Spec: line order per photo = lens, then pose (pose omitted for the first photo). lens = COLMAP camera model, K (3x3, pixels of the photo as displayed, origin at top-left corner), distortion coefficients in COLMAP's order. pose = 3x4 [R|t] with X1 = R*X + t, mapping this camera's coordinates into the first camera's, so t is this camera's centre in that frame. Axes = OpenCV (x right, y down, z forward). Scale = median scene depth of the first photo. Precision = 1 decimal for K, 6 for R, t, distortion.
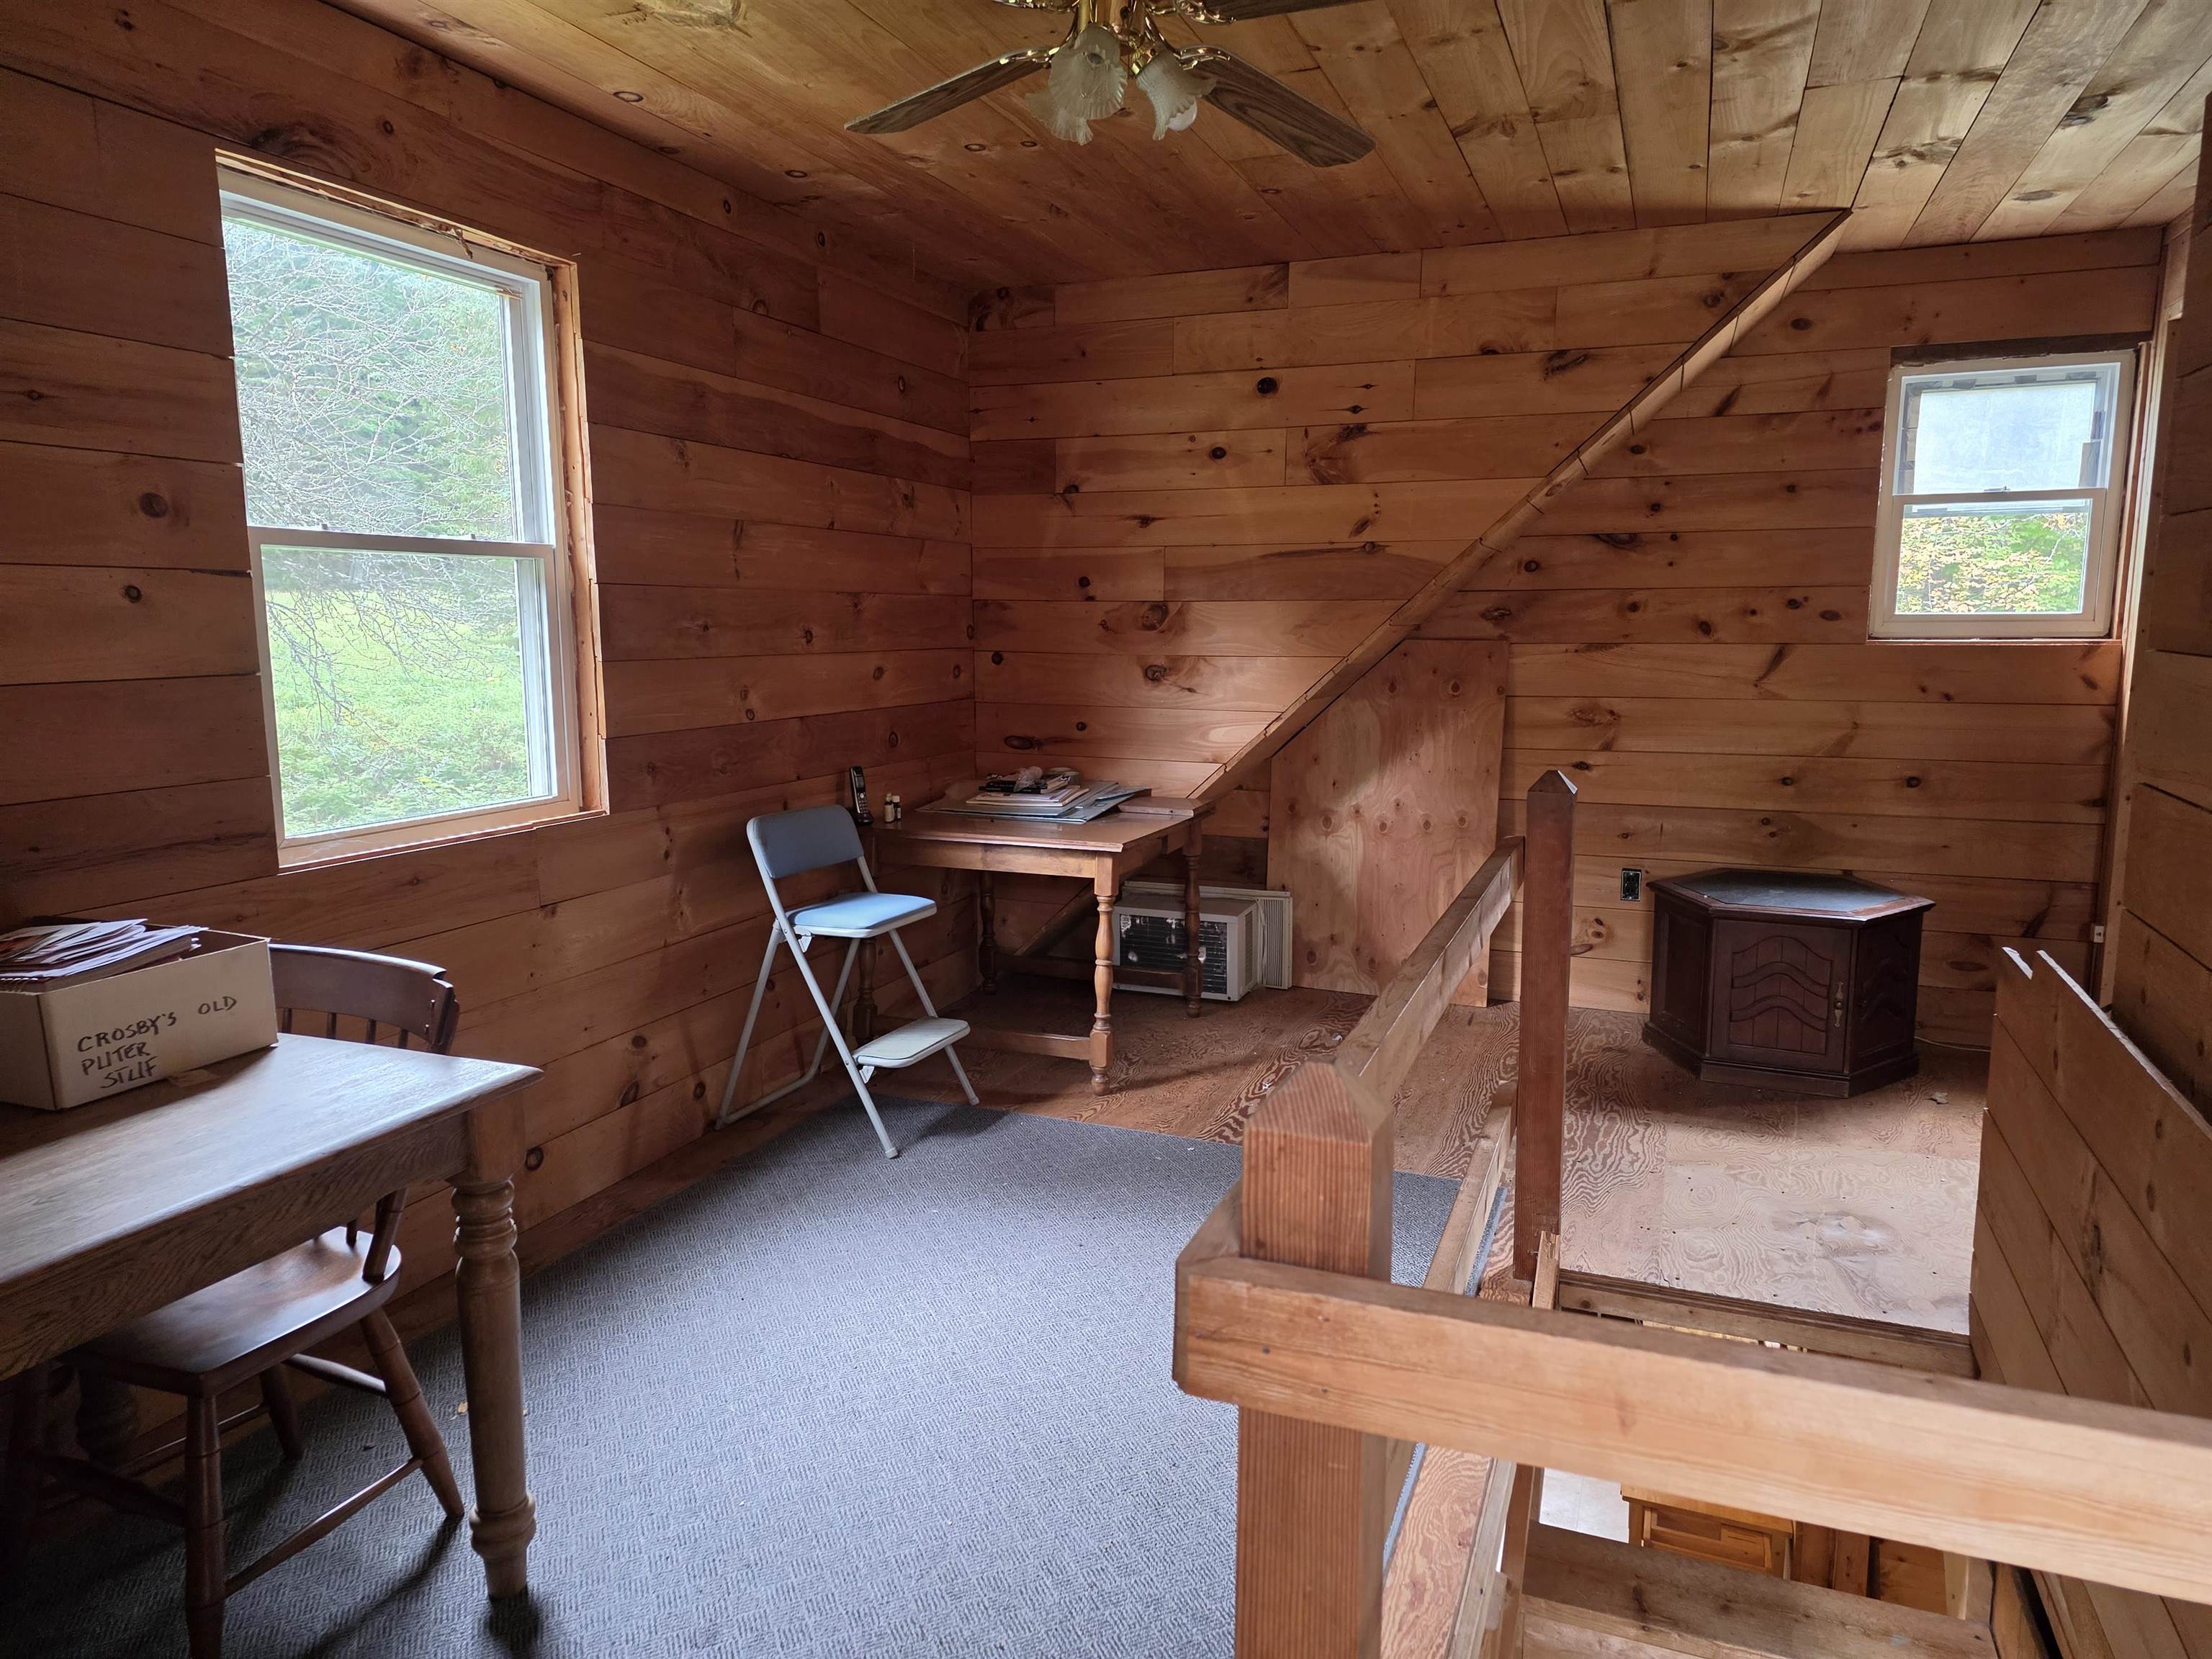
lens RADIAL K [[1487.3, 0, 1104.1], [0, 1487.3, 841.8], [0, 0, 1]] dist [0.074054, -0.048965]
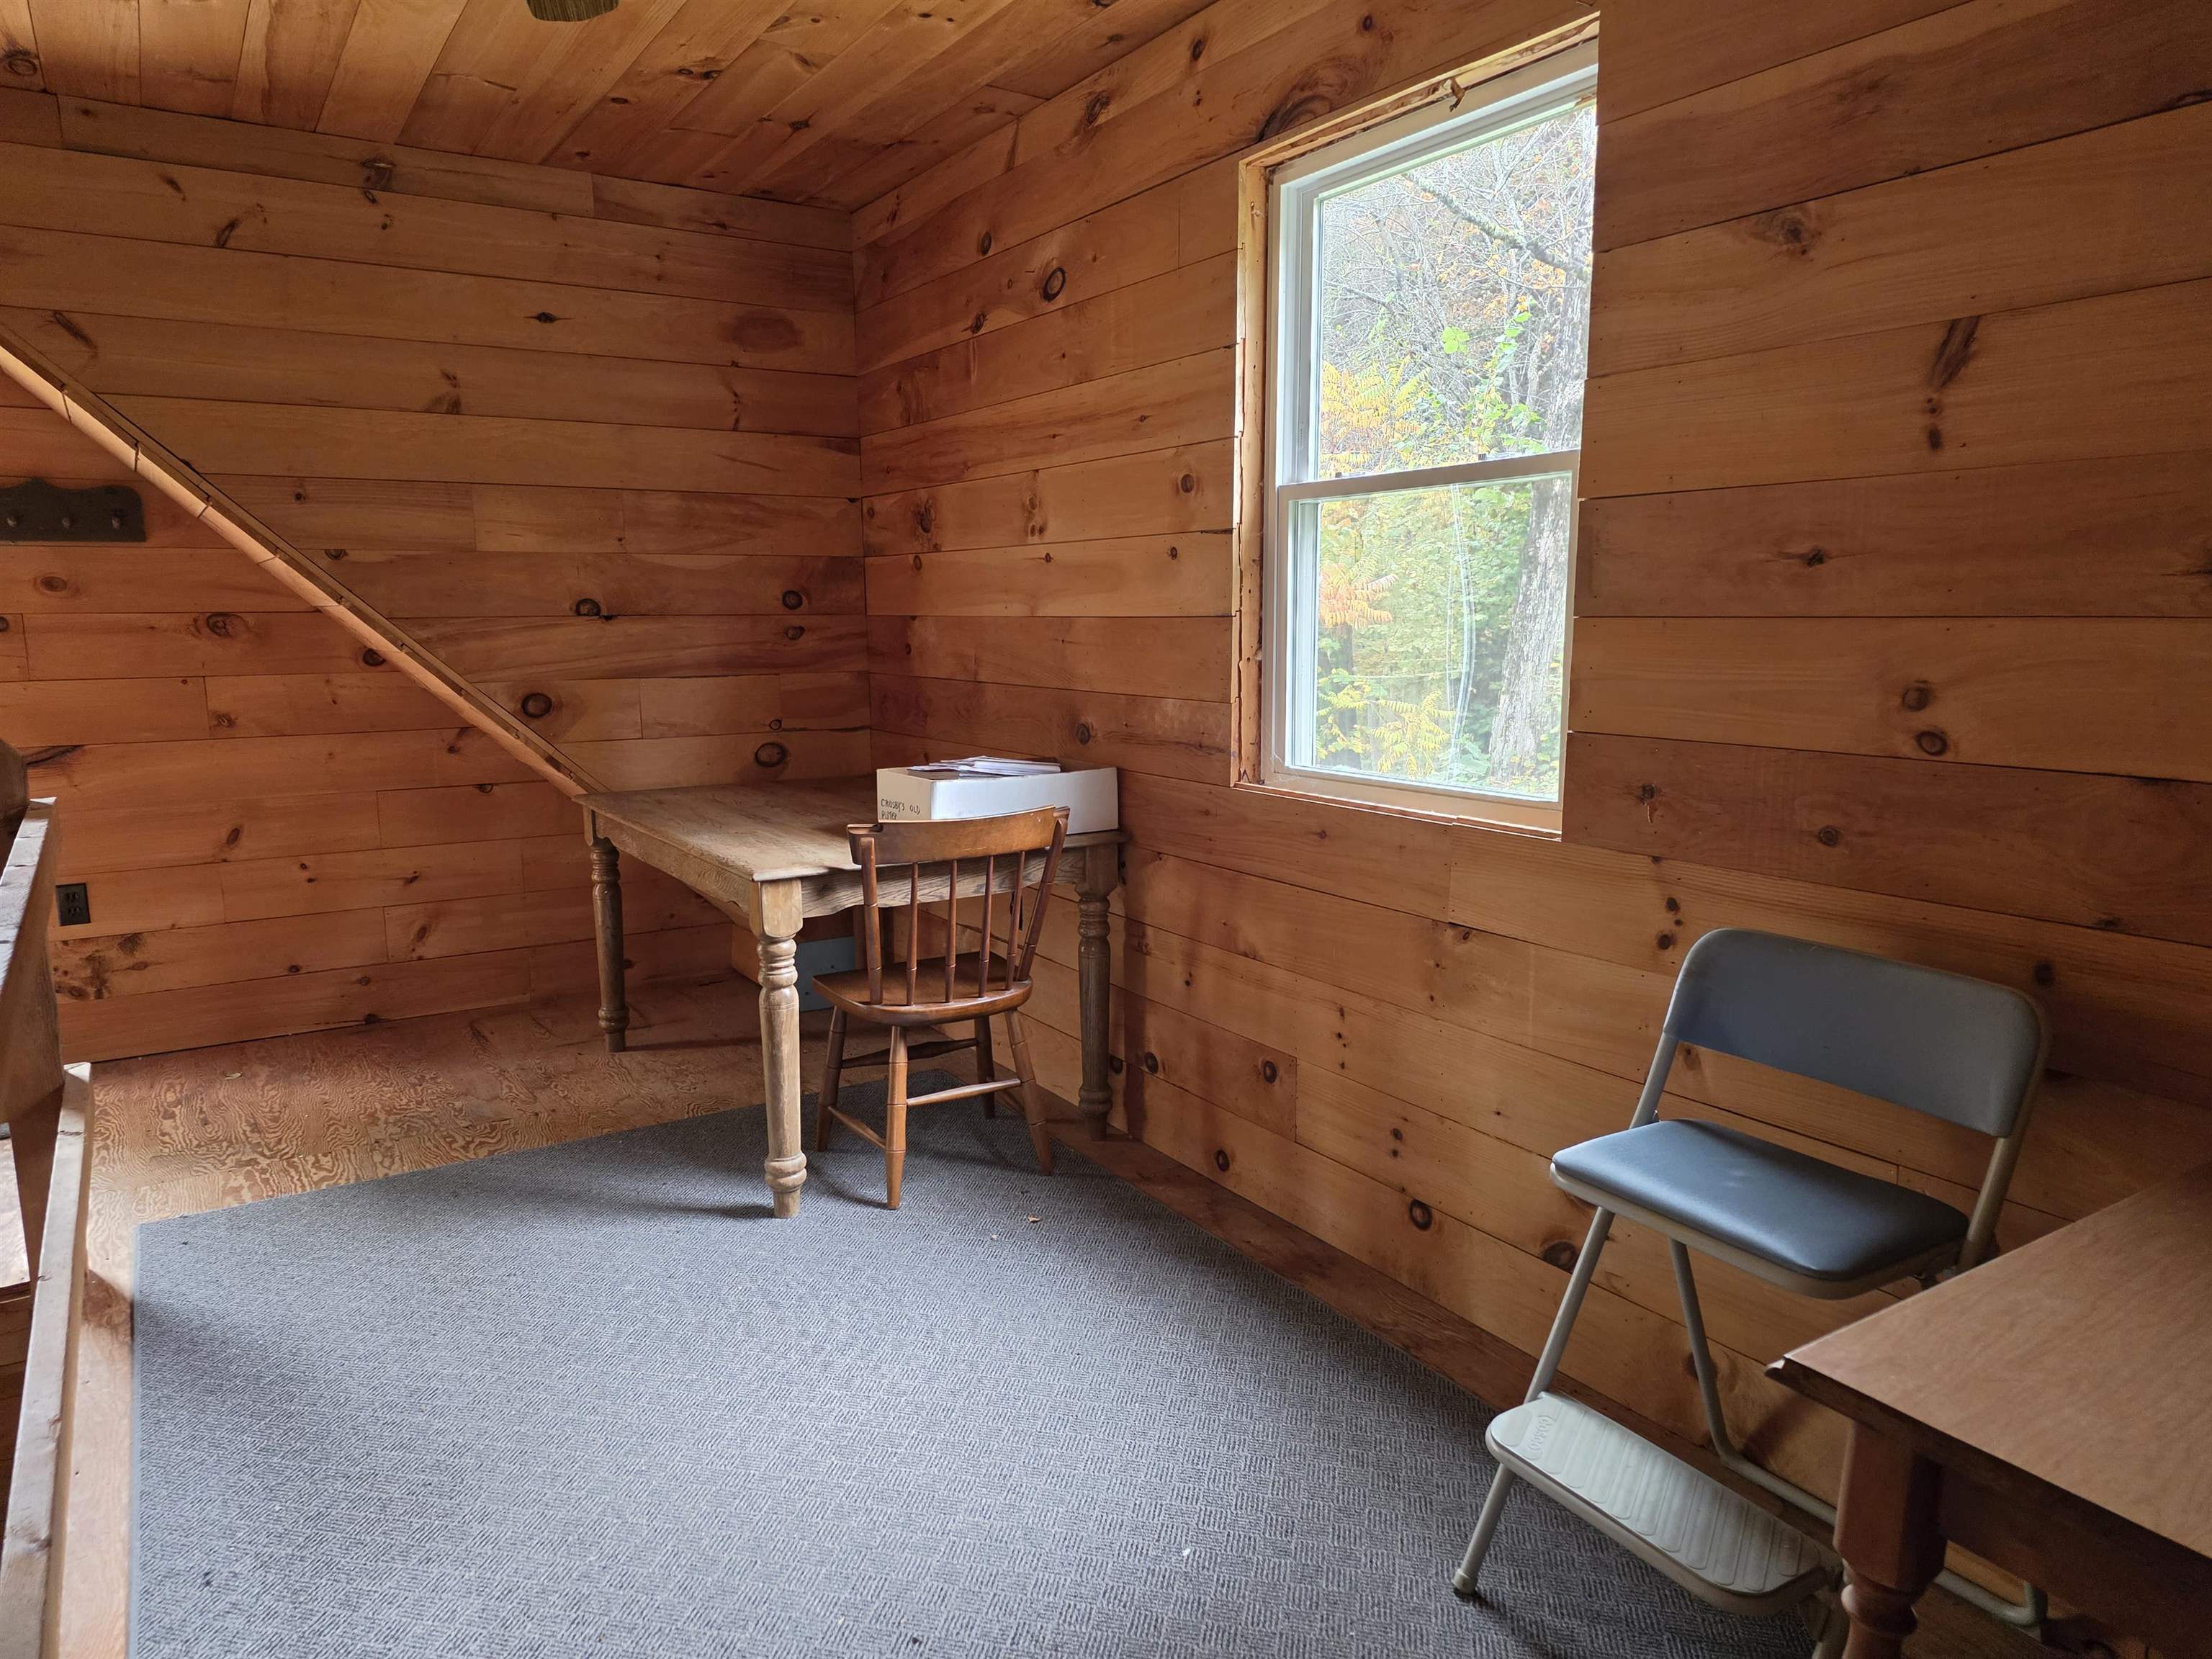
lens RADIAL K [[1487.3, 0, 1105.0], [0, 1487.3, 822.0], [0, 0, 1]] dist [0.074054, -0.048965]
pose [[-0.593225, 0.121167, -0.795866, 0.313613], [-0.115404, 0.965598, 0.233028, -0.151811], [0.796722, 0.230084, -0.558834, 1.141845]]
